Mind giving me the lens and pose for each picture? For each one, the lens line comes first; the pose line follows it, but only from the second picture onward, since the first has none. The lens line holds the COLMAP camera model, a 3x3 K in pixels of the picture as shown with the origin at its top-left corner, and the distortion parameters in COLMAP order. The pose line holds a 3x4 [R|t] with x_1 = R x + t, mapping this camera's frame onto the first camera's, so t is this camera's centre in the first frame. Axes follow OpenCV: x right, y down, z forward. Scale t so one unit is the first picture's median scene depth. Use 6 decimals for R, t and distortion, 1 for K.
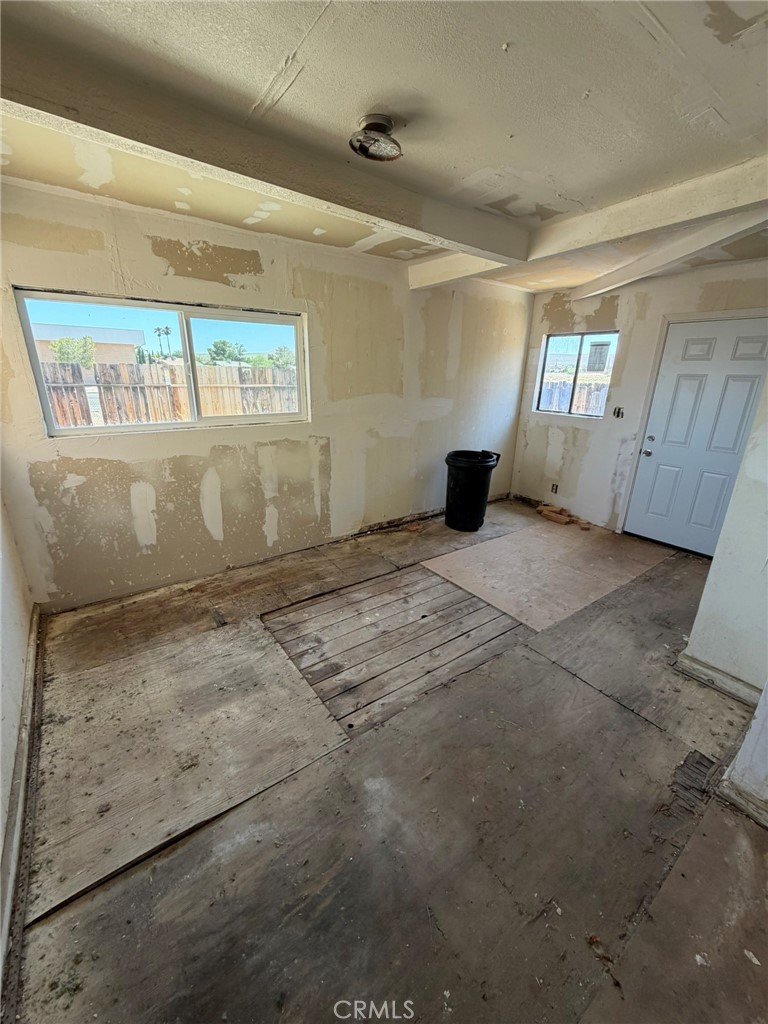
lens RADIAL K [[408.1, 0, 384.8], [0, 408.1, 508.4], [0, 0, 1]] dist [-0.001408, 0.000216]
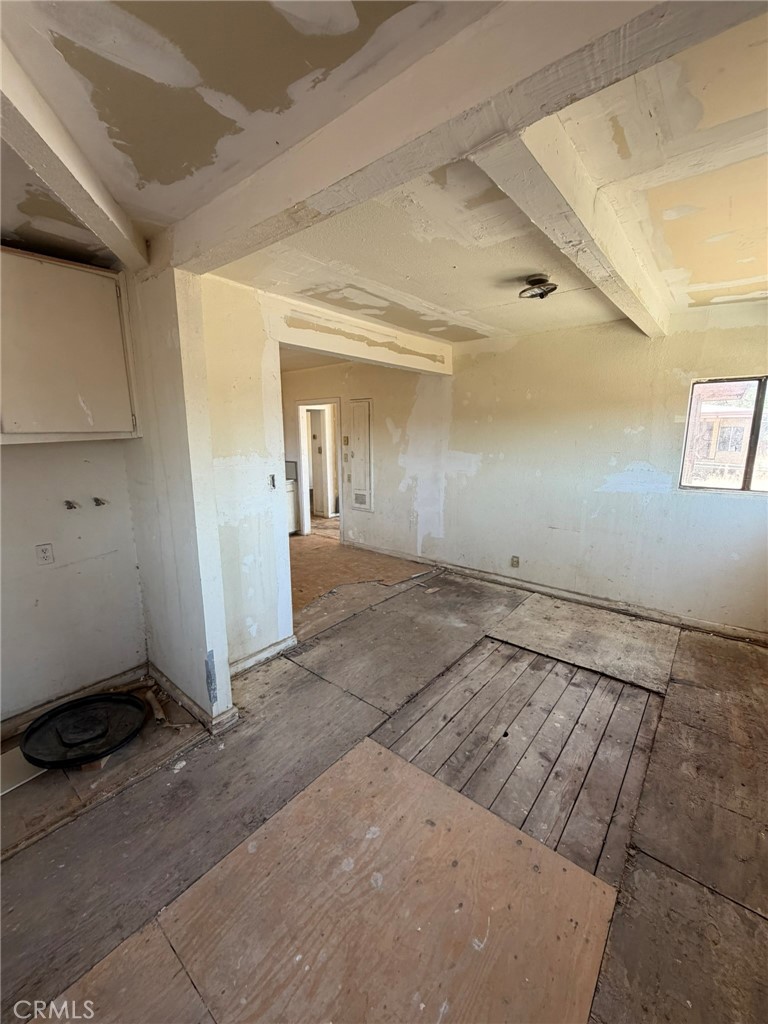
lens RADIAL K [[408.1, 0, 384.8], [0, 408.1, 508.4], [0, 0, 1]] dist [-0.001408, 0.000216]
pose [[-0.968142, 0.028012, -0.248830, 0.574195], [-0.095879, 0.876521, 0.471717, -0.533342], [0.231319, 0.480547, -0.845912, 1.588501]]
